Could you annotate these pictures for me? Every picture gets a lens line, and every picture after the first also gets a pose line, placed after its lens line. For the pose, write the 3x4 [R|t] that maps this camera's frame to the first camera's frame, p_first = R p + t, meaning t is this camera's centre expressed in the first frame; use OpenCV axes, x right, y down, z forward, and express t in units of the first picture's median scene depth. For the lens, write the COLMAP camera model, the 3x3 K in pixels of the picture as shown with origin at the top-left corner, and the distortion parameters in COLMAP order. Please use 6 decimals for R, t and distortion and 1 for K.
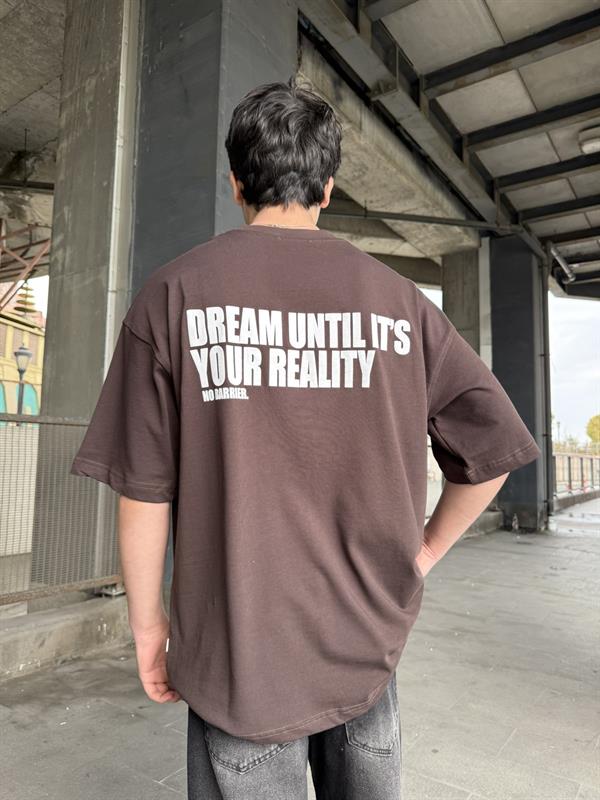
lens RADIAL K [[575.7, 0, 299.7], [0, 575.7, 395.7], [0, 0, 1]] dist [0.009093, -0.020094]
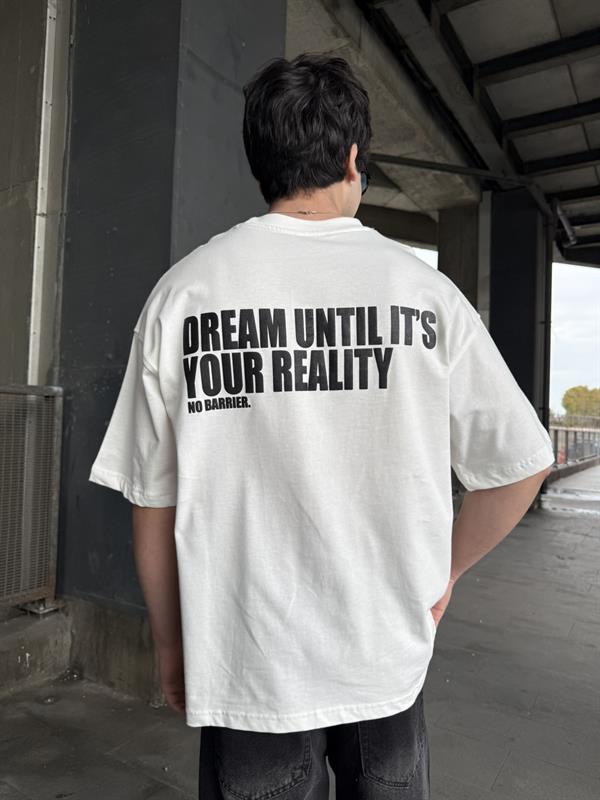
lens RADIAL K [[575.7, 0, 300.6], [0, 575.7, 403.9], [0, 0, 1]] dist [0.009093, -0.020094]
pose [[0.998956, 0.017559, 0.042181, -0.012182], [-0.020561, 0.997206, 0.071821, 0.004610], [-0.040802, -0.072613, 0.996525, 0.195868]]
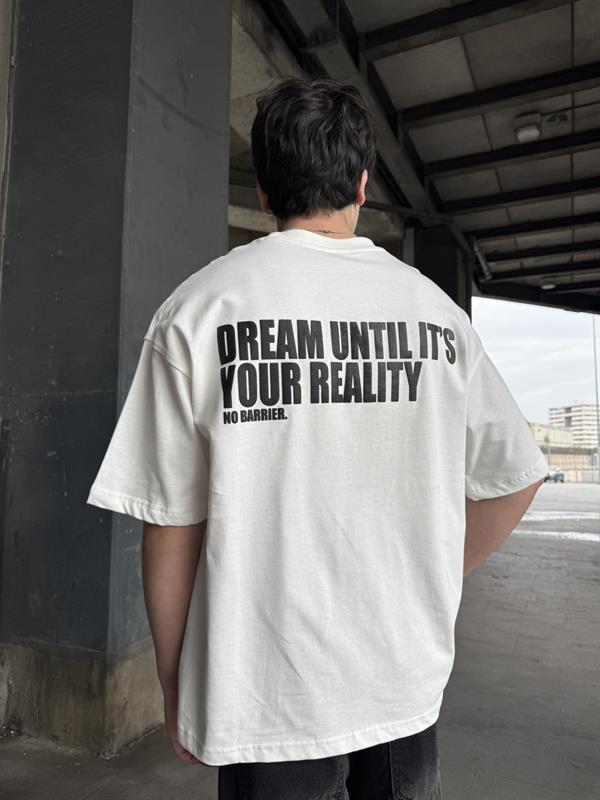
lens RADIAL K [[575.7, 0, 301.9], [0, 575.7, 399.9], [0, 0, 1]] dist [0.009093, -0.020094]
pose [[0.985346, 0.008998, 0.170329, -0.041899], [-0.010851, 0.999892, 0.009950, 0.010667], [-0.170221, -0.011652, 0.985337, 0.200390]]
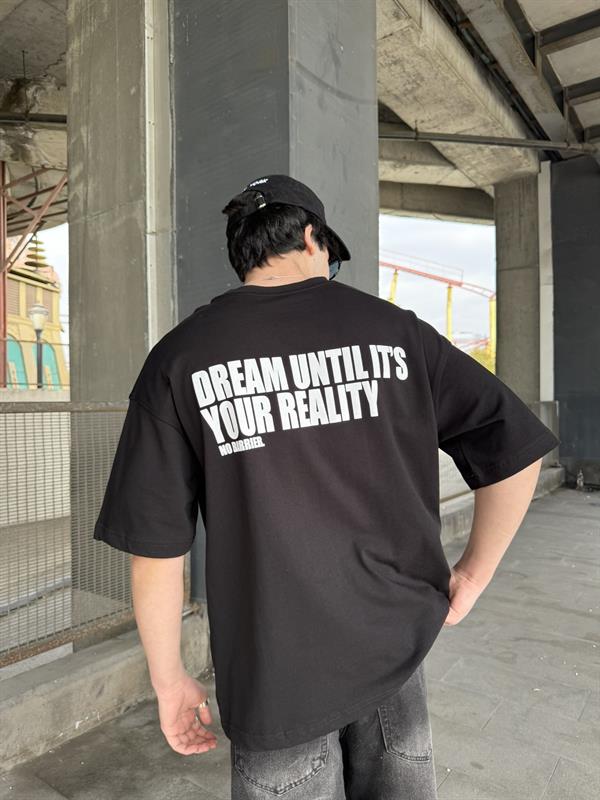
lens RADIAL K [[575.7, 0, 296.5], [0, 575.7, 401.8], [0, 0, 1]] dist [0.009093, -0.020094]
pose [[0.999055, -0.029154, -0.032231, -0.100727], [0.032269, 0.994386, 0.100777, -0.023677], [0.029112, -0.101722, 0.994387, 0.187450]]
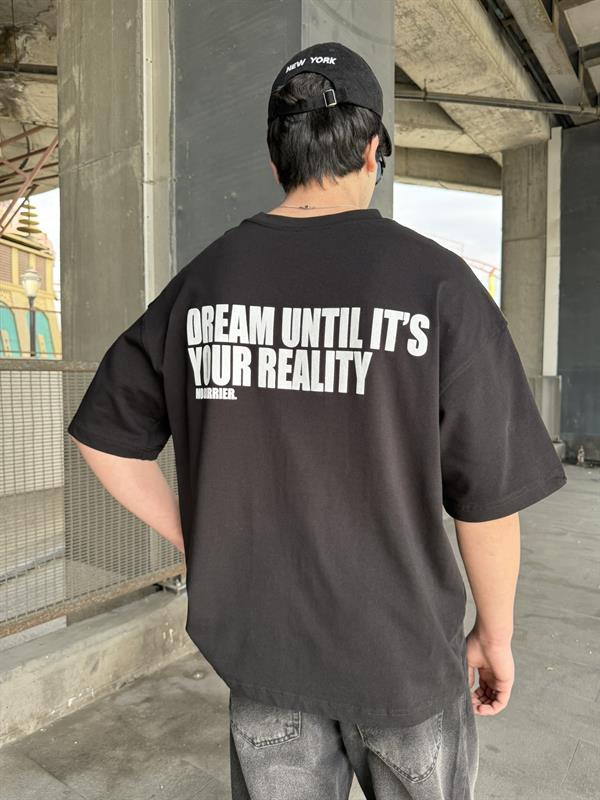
lens RADIAL K [[575.7, 0, 297.1], [0, 575.7, 403.2], [0, 0, 1]] dist [0.009093, -0.020094]
pose [[0.999600, -0.014546, -0.024262, -0.114440], [0.017975, 0.988871, 0.147689, -0.009170], [0.021844, -0.148066, 0.988736, 0.224973]]
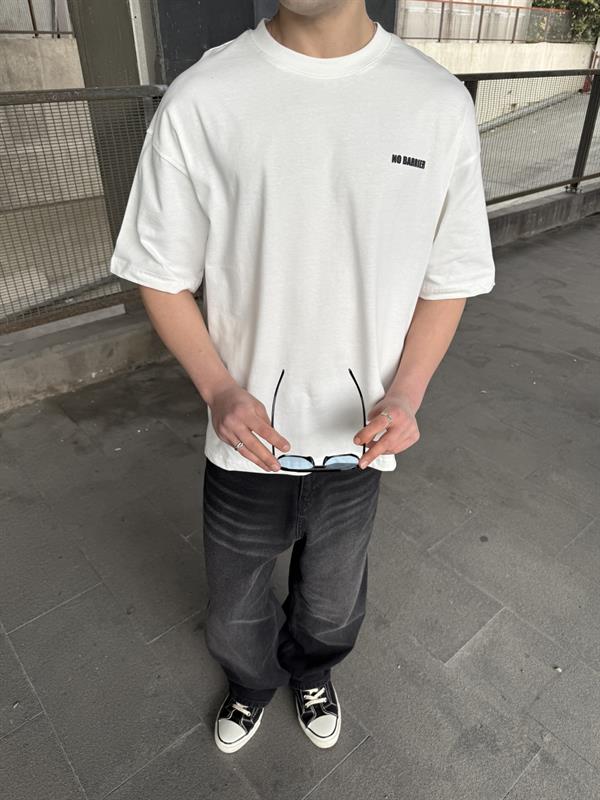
lens RADIAL K [[575.7, 0, 303.8], [0, 575.7, 400.6], [0, 0, 1]] dist [0.009093, -0.020094]
pose [[0.967695, 0.110473, -0.226634, 0.075269], [0.048752, 0.799942, 0.598094, -0.056096], [0.247367, -0.589821, 0.768714, 0.193363]]
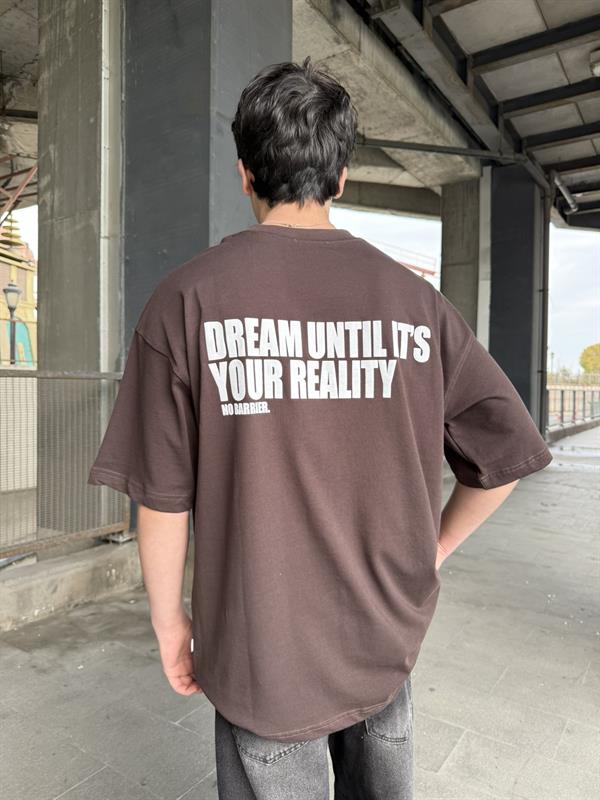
lens RADIAL K [[575.7, 0, 297.0], [0, 575.7, 396.3], [0, 0, 1]] dist [0.009093, -0.020094]
pose [[0.999957, -0.006856, 0.006193, -0.009266], [0.006055, 0.992617, 0.121137, -0.028874], [-0.006978, -0.121094, 0.992616, 0.003629]]
